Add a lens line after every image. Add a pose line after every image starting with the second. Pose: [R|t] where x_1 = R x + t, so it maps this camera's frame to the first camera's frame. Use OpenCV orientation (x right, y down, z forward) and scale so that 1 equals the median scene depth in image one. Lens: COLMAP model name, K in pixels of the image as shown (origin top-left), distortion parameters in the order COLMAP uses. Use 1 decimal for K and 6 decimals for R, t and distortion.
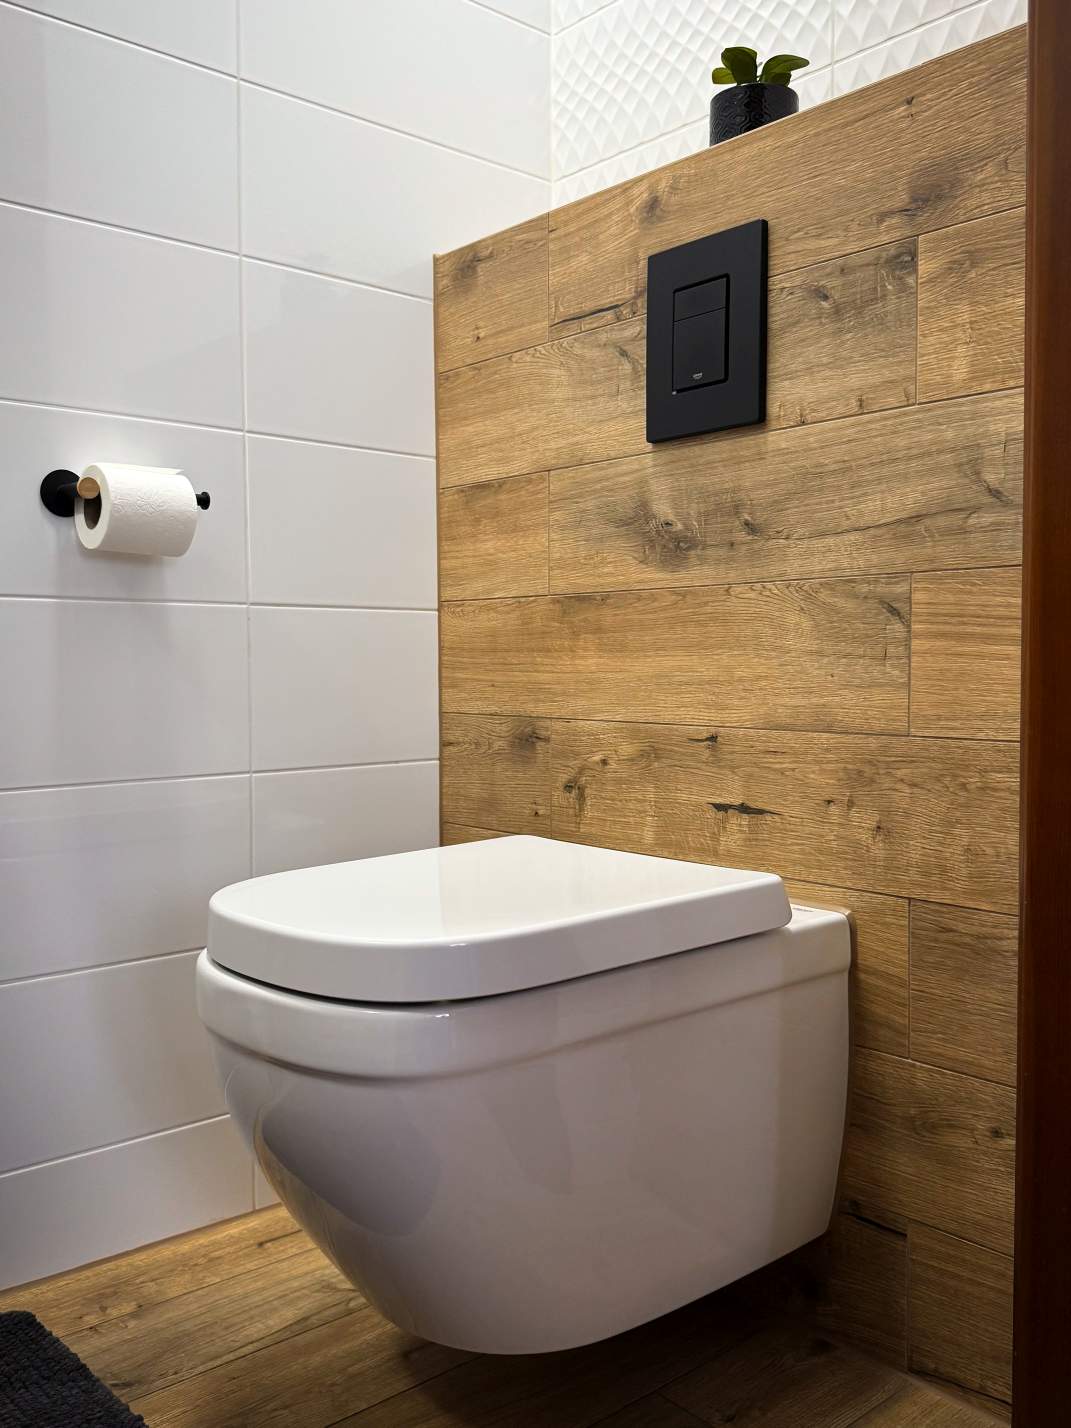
lens RADIAL K [[1262.7, 0, 535.5], [0, 1262.7, 714.0], [0, 0, 1]] dist [-0.000430, -0.002714]
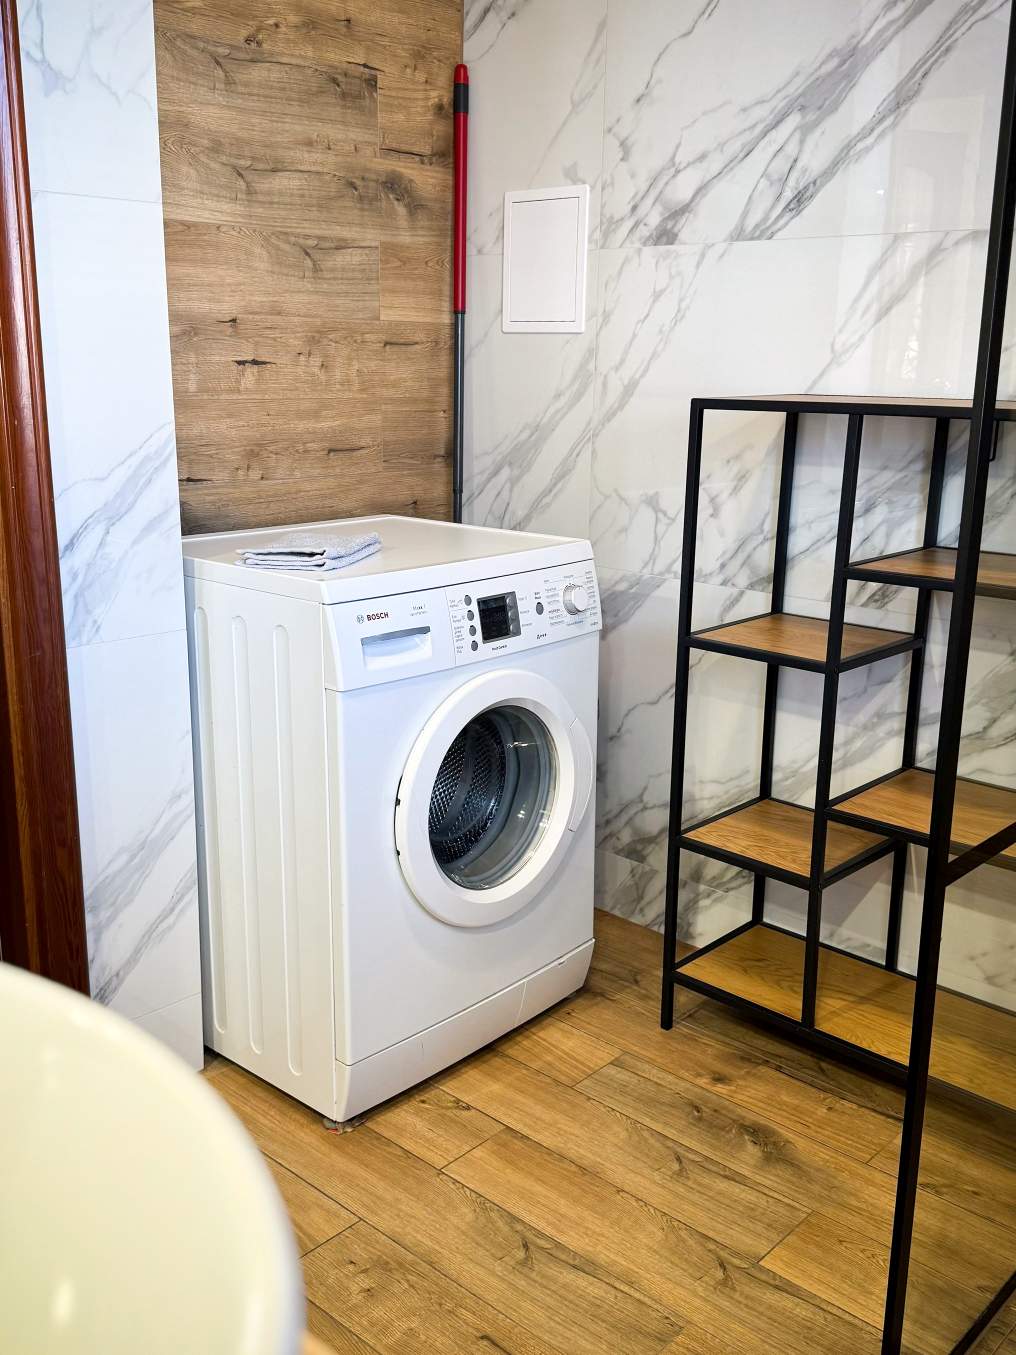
lens RADIAL K [[1289.6, 0, 508.0], [0, 1289.6, 677.5], [0, 0, 1]] dist [-0.009326, -0.022121]
pose [[-0.099575, -0.241880, 0.965183, -1.710506], [0.024284, 0.969125, 0.245373, 0.069872], [-0.994734, 0.047872, -0.090627, 0.842464]]
